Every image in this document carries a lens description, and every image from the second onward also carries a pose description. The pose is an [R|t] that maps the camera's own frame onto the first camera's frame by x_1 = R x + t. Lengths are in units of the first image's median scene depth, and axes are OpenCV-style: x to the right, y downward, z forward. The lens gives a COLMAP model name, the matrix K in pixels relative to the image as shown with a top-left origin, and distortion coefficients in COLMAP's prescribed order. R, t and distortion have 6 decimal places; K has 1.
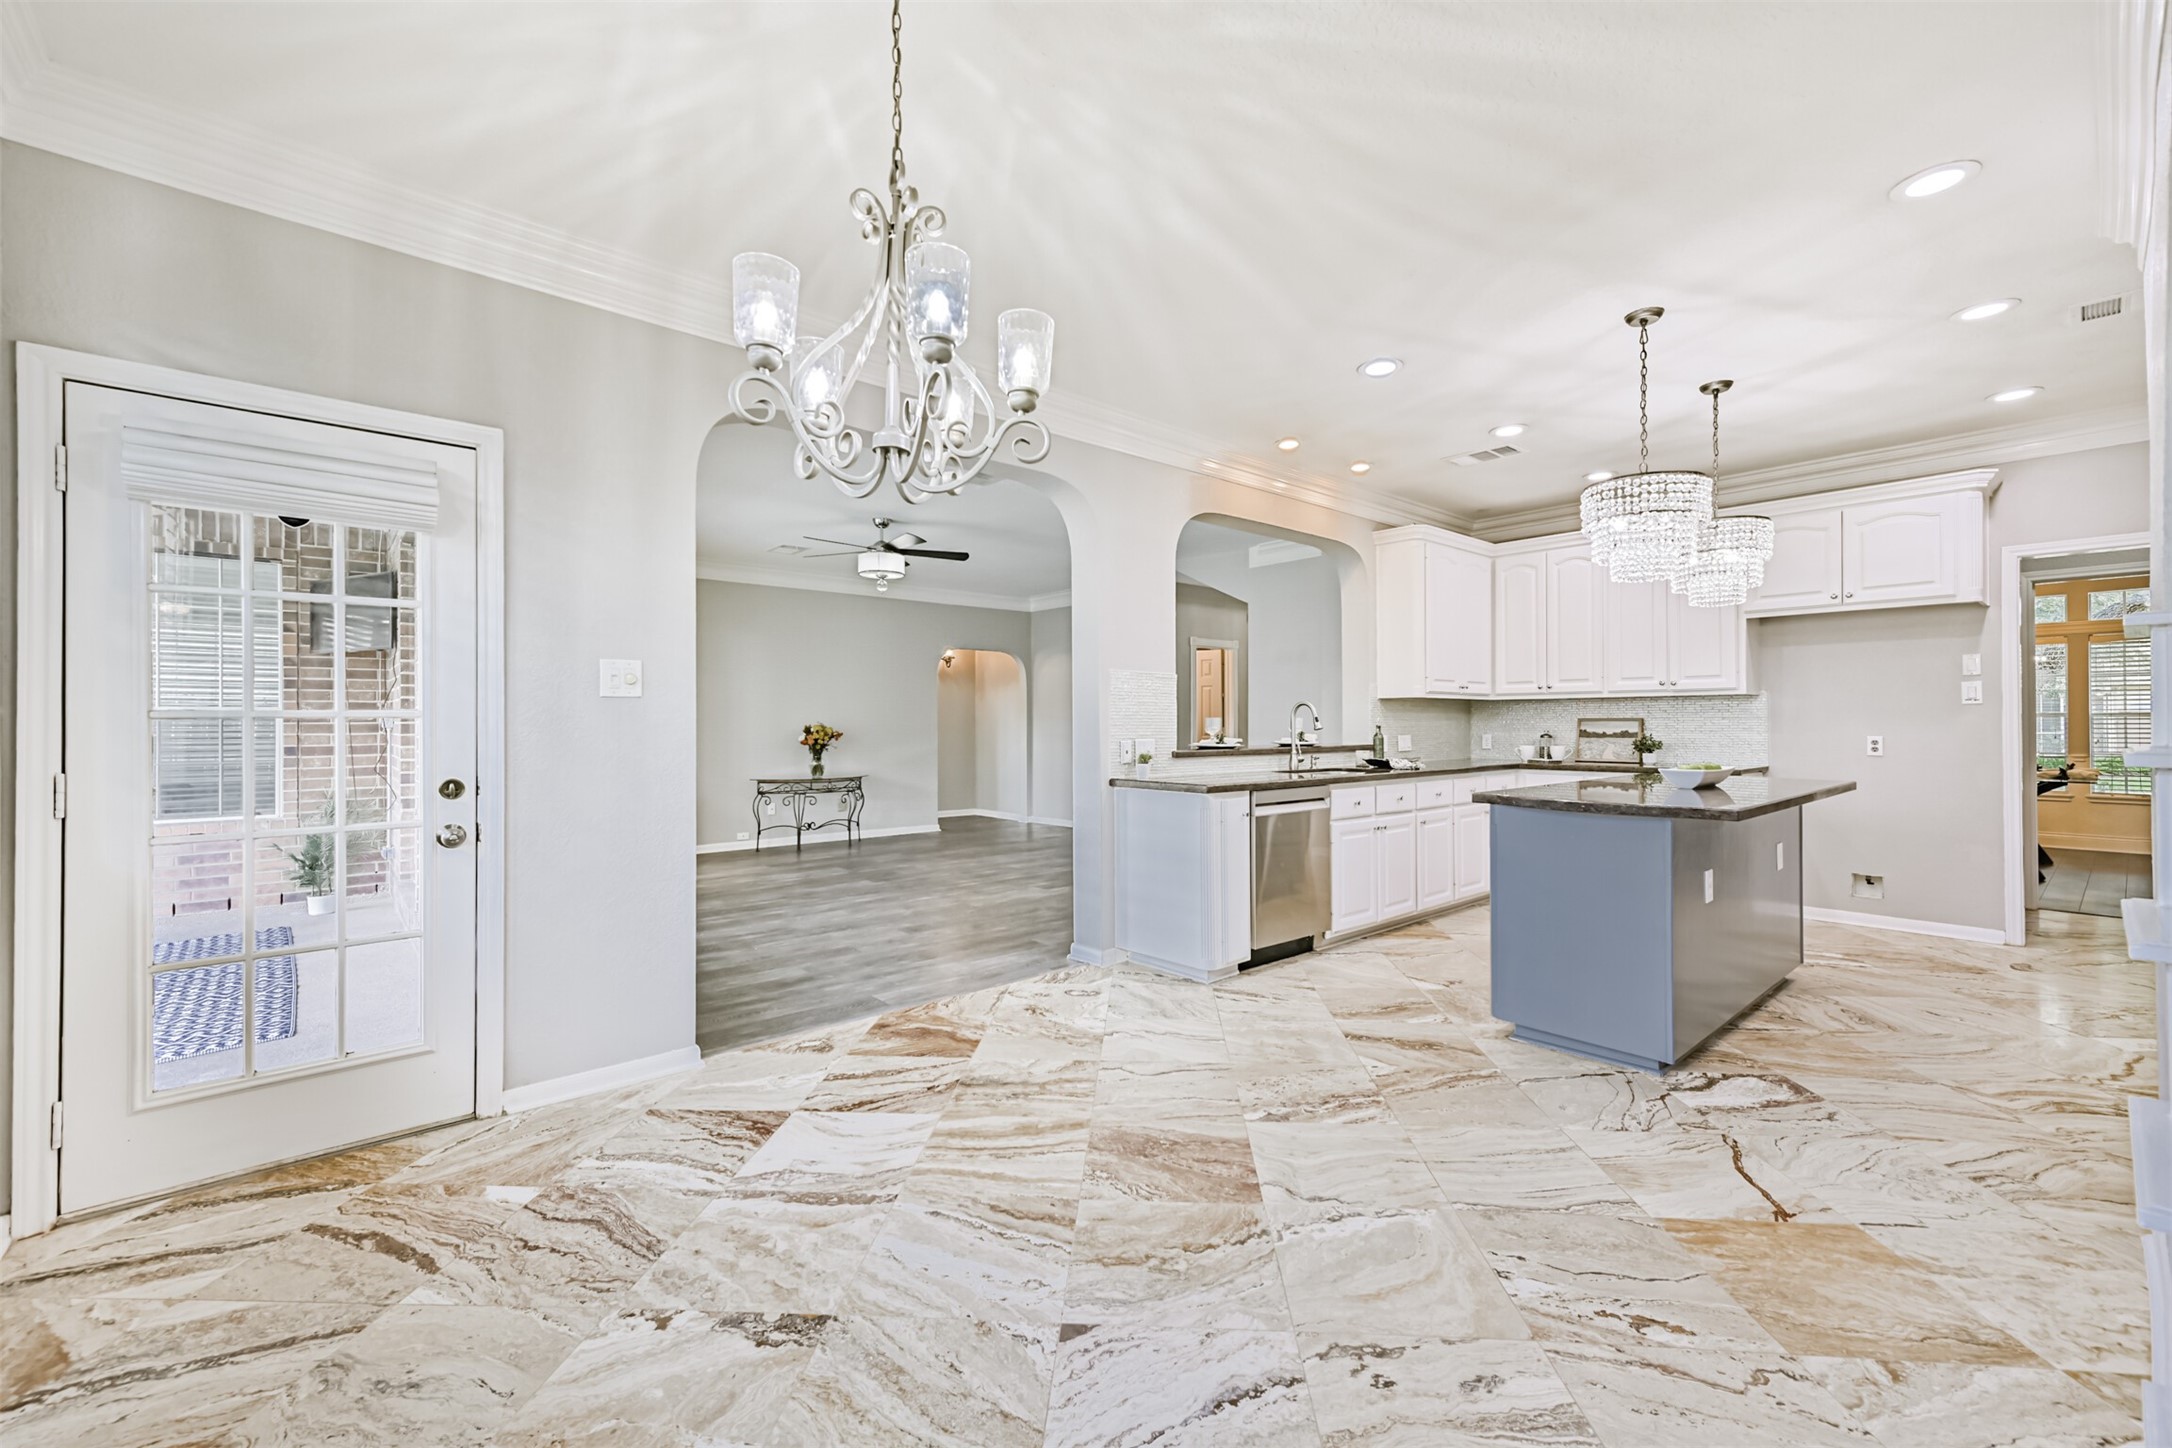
lens RADIAL K [[895.8, 0, 1086.0], [0, 895.8, 724.0], [0, 0, 1]] dist [0.010336, -0.000031]
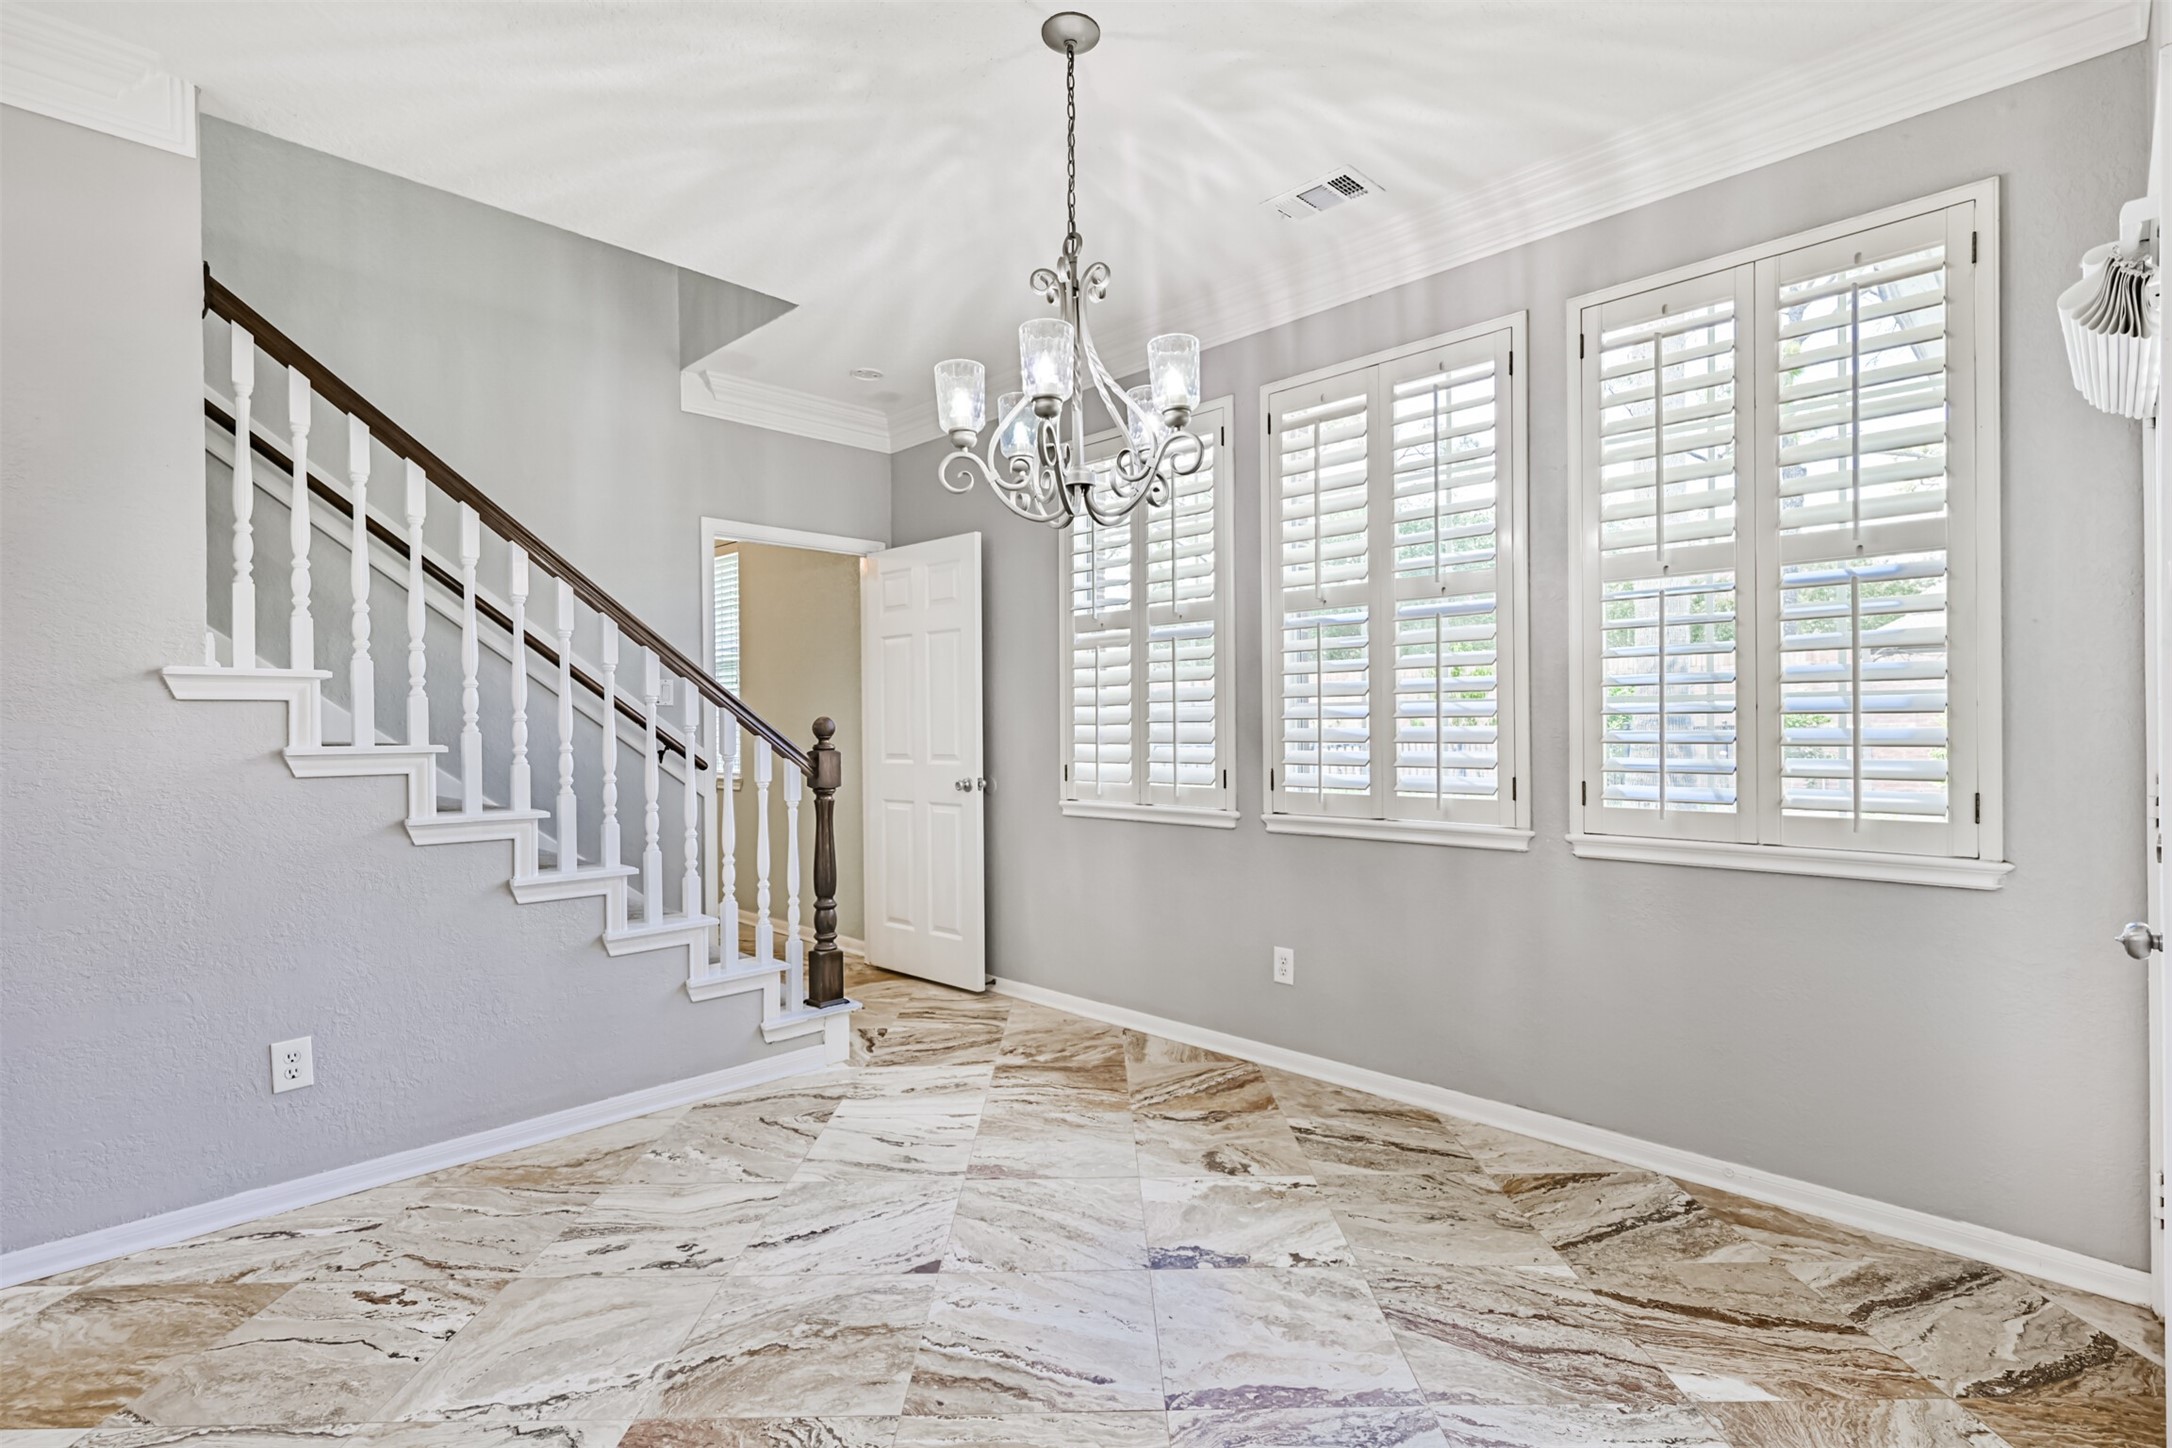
lens RADIAL K [[1034.1, 0, 1086.0], [0, 1034.1, 724.0], [0, 0, 1]] dist [0.001820, 0.000381]
pose [[-0.997332, 0.011877, -0.072029, -0.067195], [0.012155, 0.999920, -0.003424, 0.002177], [0.071982, -0.004290, -0.997397, 1.233148]]
